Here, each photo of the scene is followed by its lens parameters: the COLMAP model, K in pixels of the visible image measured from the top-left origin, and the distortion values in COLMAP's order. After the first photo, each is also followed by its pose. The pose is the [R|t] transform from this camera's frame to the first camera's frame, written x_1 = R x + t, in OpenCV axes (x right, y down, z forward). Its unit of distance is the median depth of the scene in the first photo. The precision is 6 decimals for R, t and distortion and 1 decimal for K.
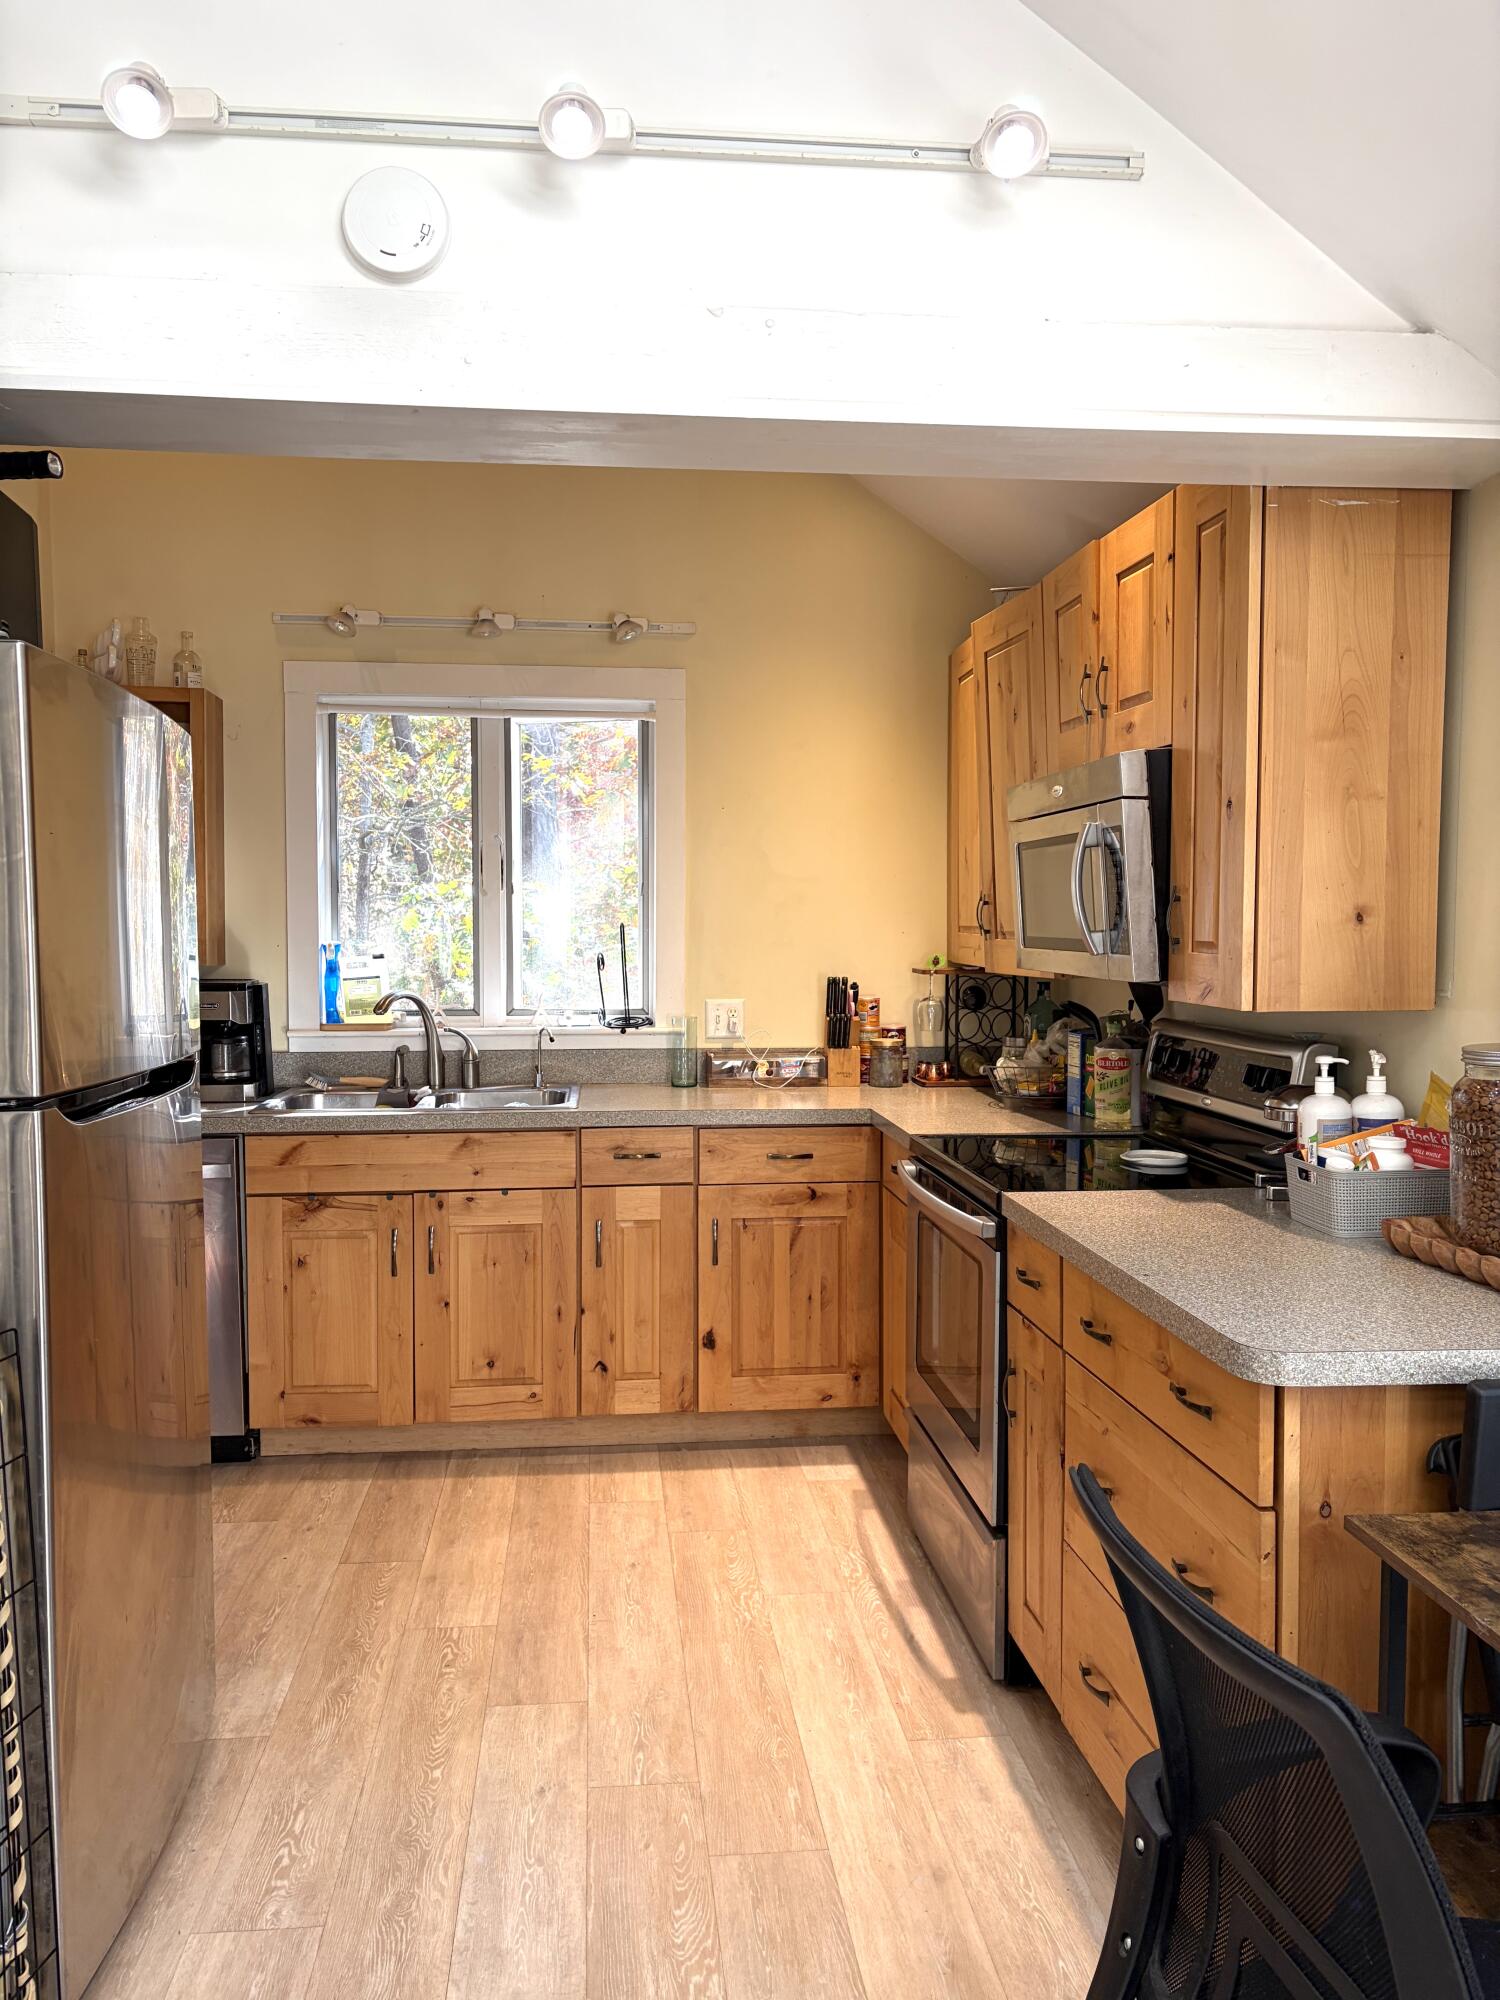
lens RADIAL K [[1616.8, 0, 741.8], [0, 1616.8, 1008.6], [0, 0, 1]] dist [0.089654, -0.000672]
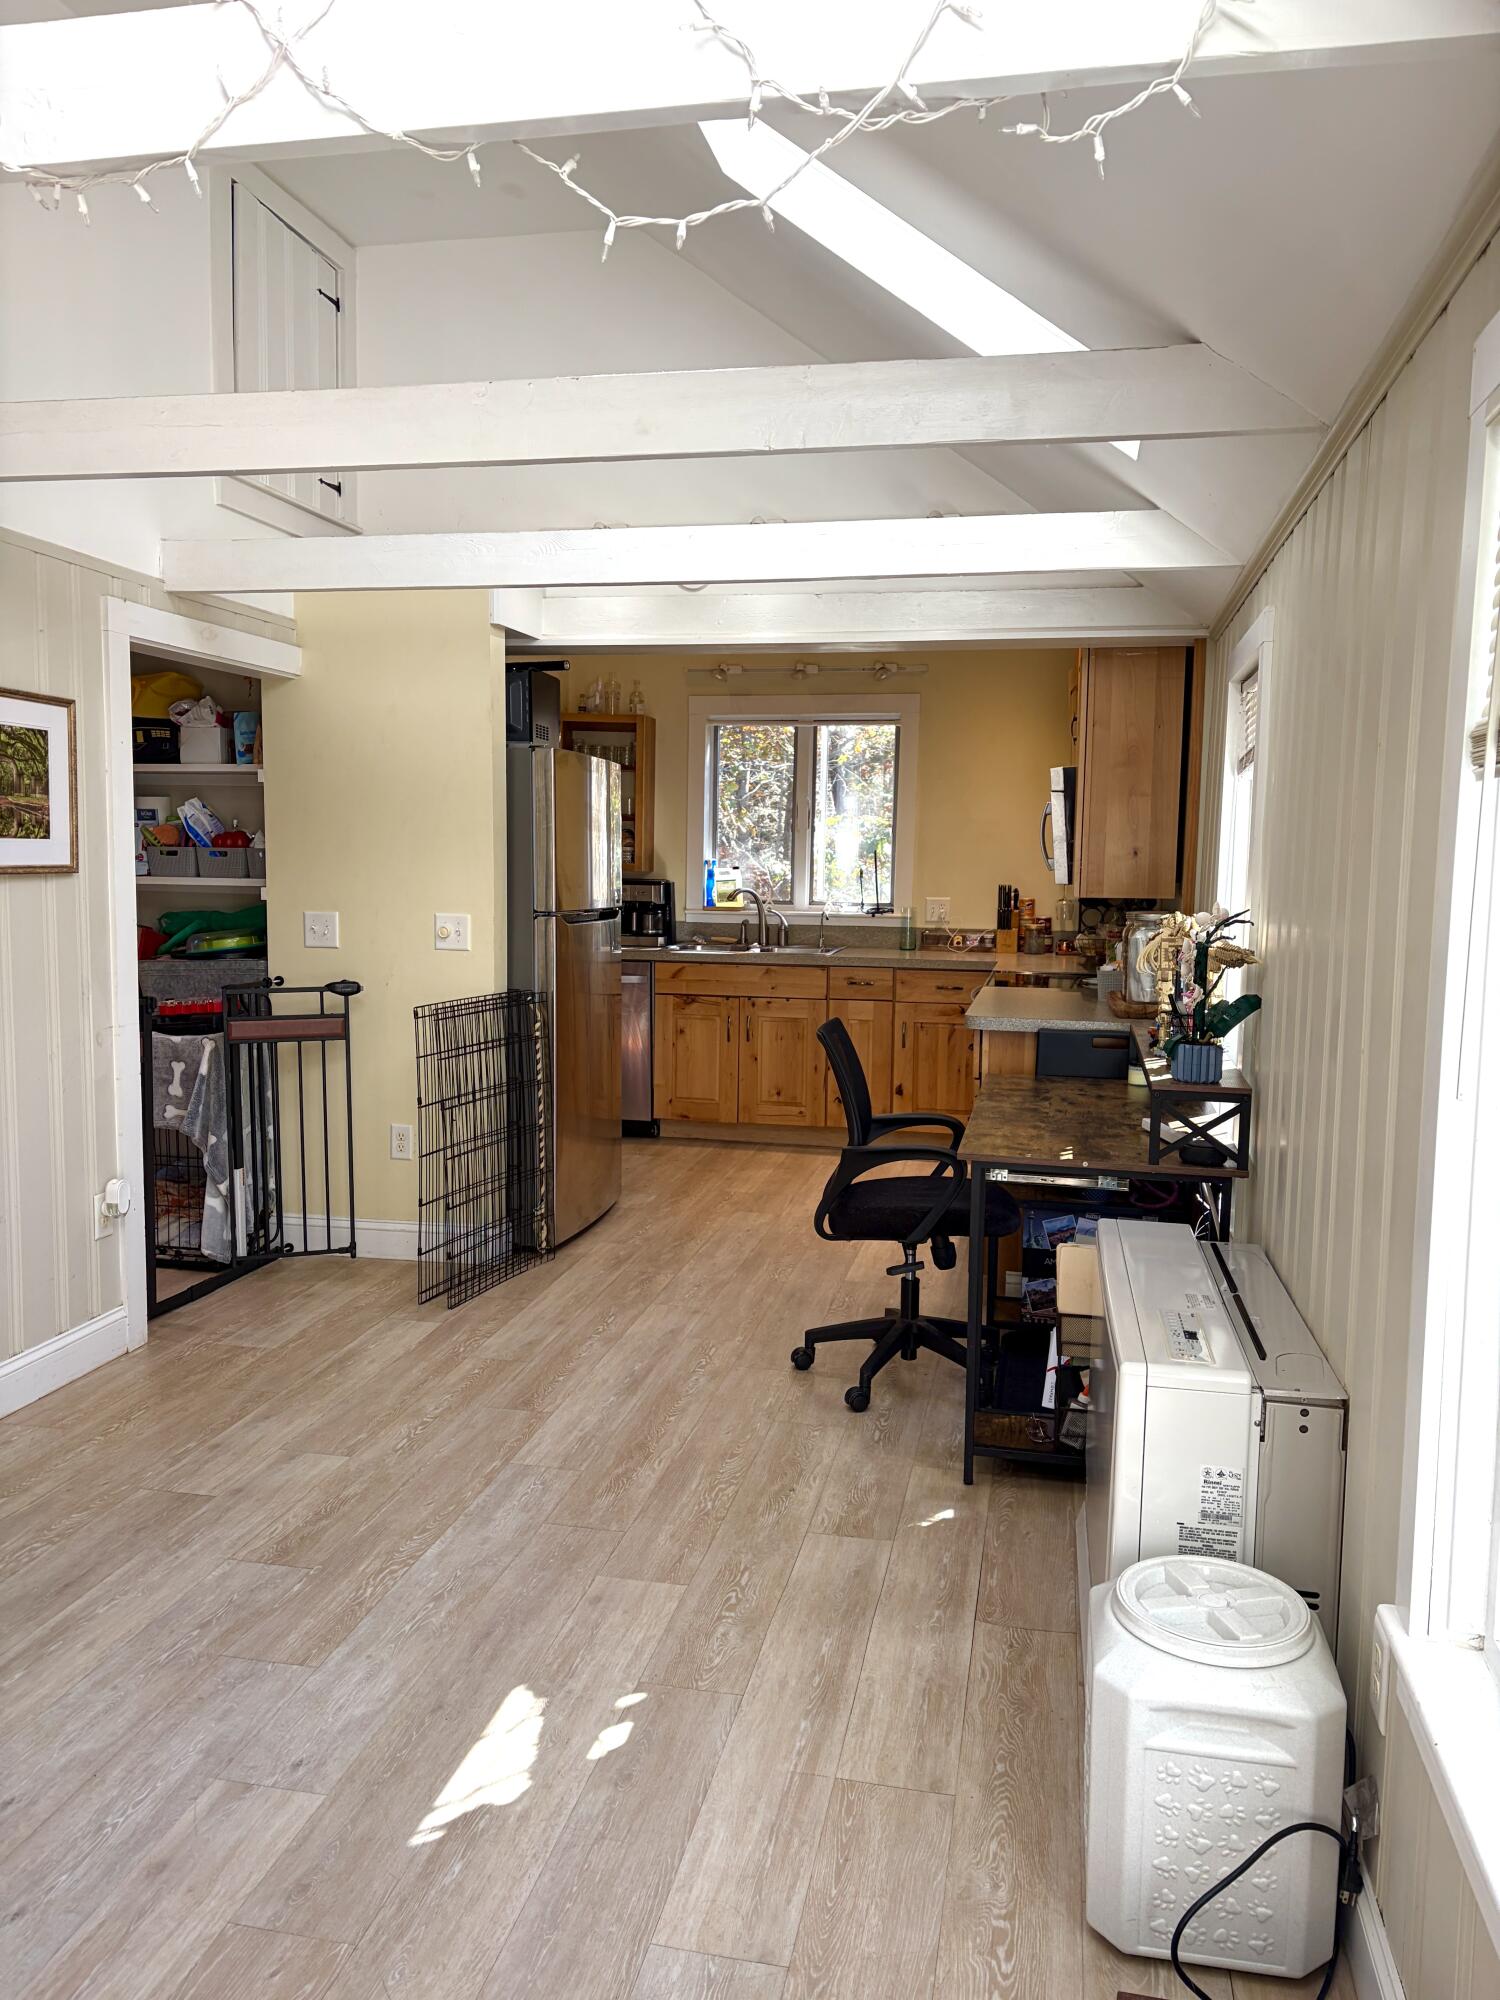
lens RADIAL K [[1553.9, 0, 750.0], [0, 1553.9, 1000.0], [0, 0, 1]] dist [0.401587, -0.000640]
pose [[0.958492, 0.045142, -0.281523, 0.283716], [-0.032426, 0.998239, 0.049667, 0.026854], [0.283269, -0.038477, 0.958268, -0.636015]]
